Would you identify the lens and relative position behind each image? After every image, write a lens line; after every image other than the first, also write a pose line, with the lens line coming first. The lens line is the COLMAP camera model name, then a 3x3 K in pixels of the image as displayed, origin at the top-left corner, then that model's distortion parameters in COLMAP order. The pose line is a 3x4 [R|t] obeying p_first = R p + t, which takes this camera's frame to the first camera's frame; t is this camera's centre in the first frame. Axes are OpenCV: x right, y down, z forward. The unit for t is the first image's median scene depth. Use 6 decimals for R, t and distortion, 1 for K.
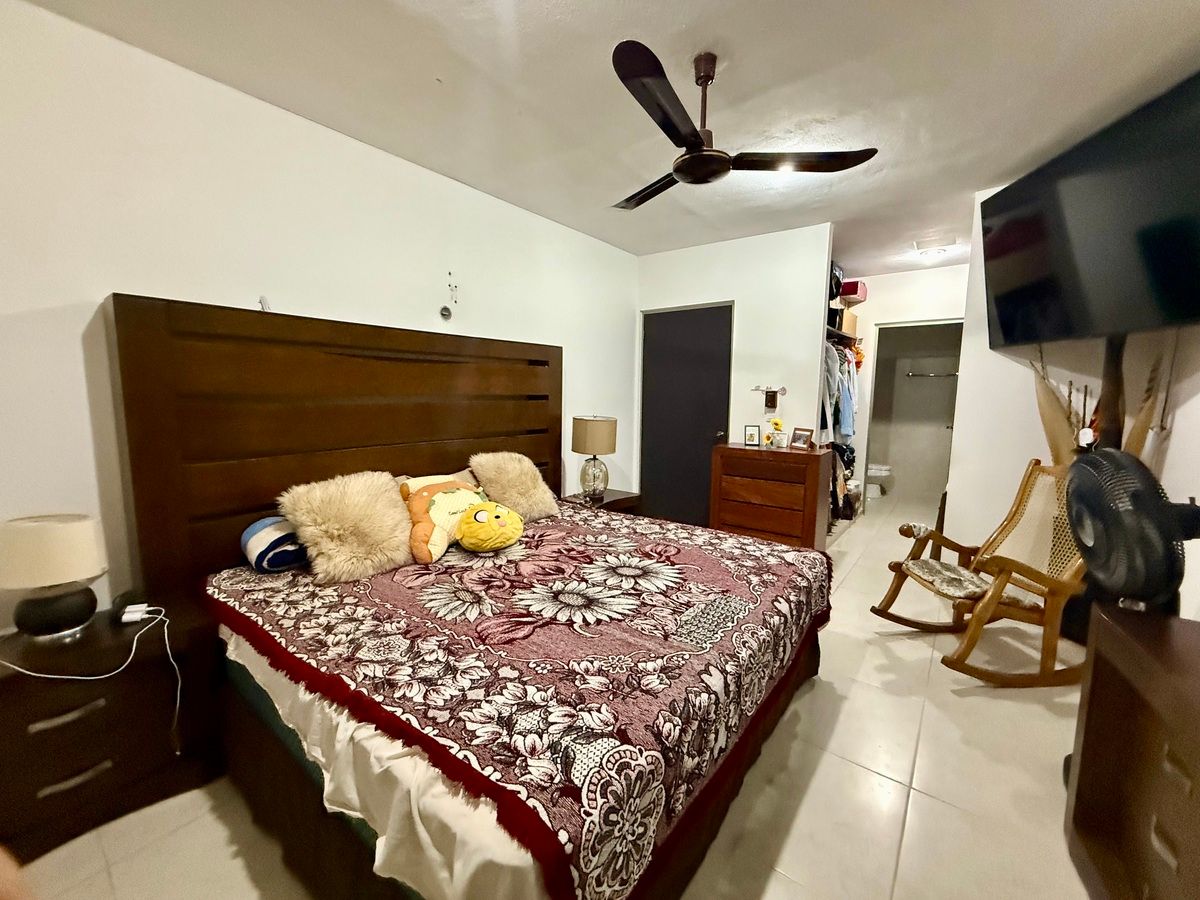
lens RADIAL K [[480.6, 0, 598.6], [0, 480.6, 447.0], [0, 0, 1]] dist [0.001457, 0.000134]
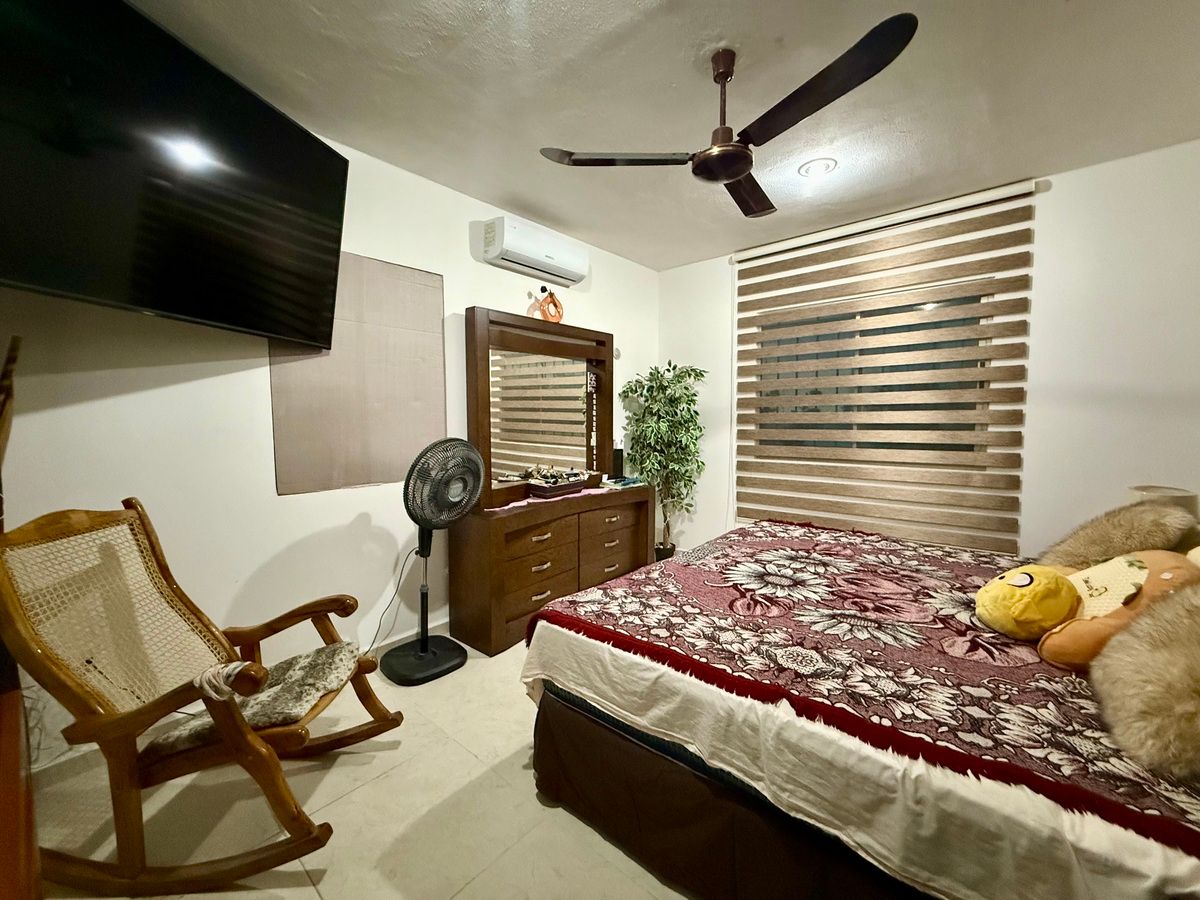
lens RADIAL K [[480.6, 0, 598.6], [0, 480.6, 447.0], [0, 0, 1]] dist [0.001457, 0.000134]
pose [[-0.998491, -0.008414, 0.054258, 0.373419], [0.001094, 0.984944, 0.172873, -0.178145], [-0.054896, 0.172671, -0.983449, 1.901783]]
